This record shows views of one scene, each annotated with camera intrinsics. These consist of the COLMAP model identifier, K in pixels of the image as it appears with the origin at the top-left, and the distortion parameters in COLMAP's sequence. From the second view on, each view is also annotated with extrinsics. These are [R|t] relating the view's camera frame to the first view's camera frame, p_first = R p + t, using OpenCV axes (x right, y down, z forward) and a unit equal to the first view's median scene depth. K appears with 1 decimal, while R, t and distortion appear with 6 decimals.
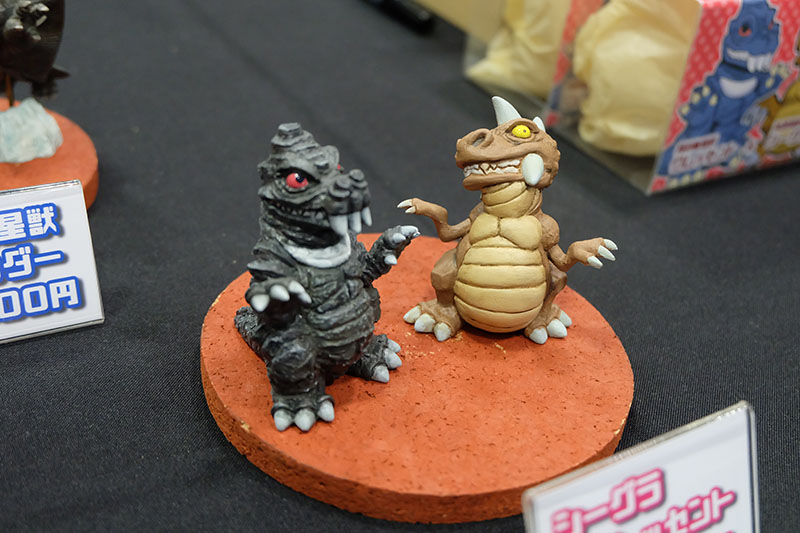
lens RADIAL K [[1028.7, 0, 399.1], [0, 1028.7, 268.8], [0, 0, 1]] dist [-0.060860, 0.000000]
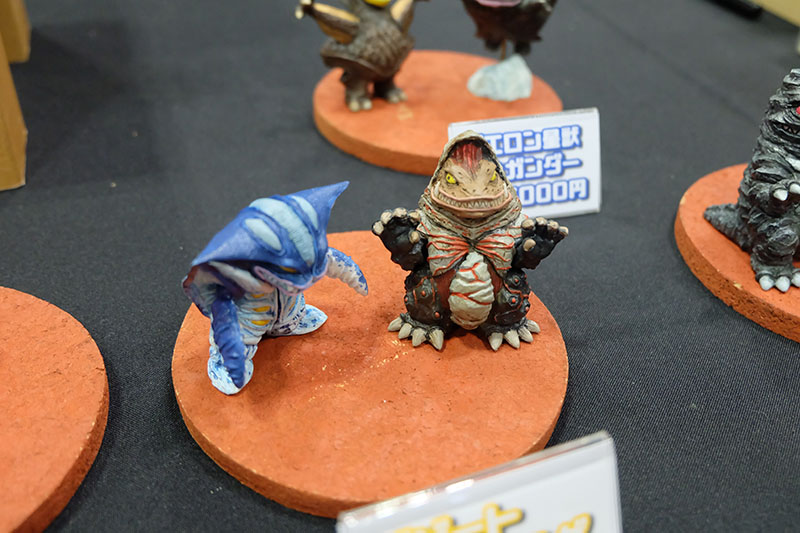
lens RADIAL K [[769.6, 0, 398.6], [0, 769.6, 266.1], [0, 0, 1]] dist [-0.007936, 0.000000]
pose [[0.972294, 0.078959, -0.220022, -0.334262], [-0.063778, 0.995121, 0.075276, 0.069135], [0.224892, -0.059158, 0.972586, -0.120542]]
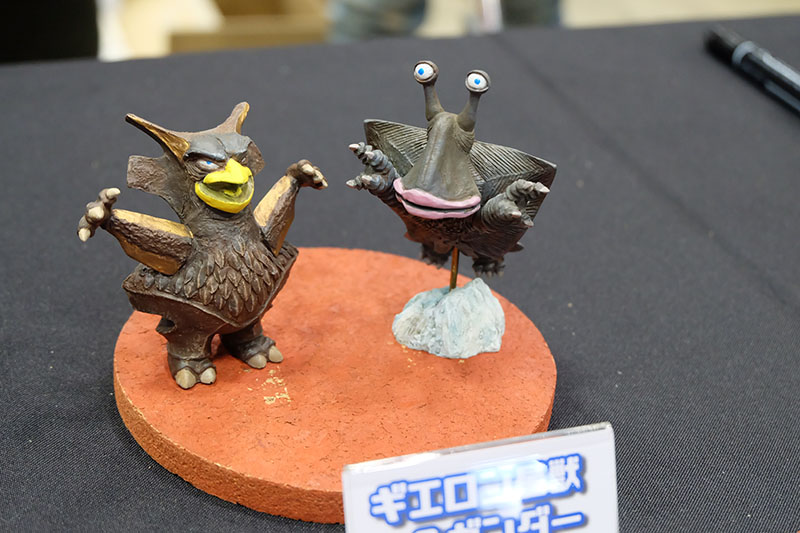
lens RADIAL K [[1343.4, 0, 402.0], [0, 1343.4, 265.1], [0, 0, 1]] dist [-0.048643, 0.000000]
pose [[0.984792, 0.061975, -0.162308, -0.316882], [-0.072240, 0.995692, -0.058120, -0.141063], [0.158007, 0.068961, 0.985027, -0.068403]]
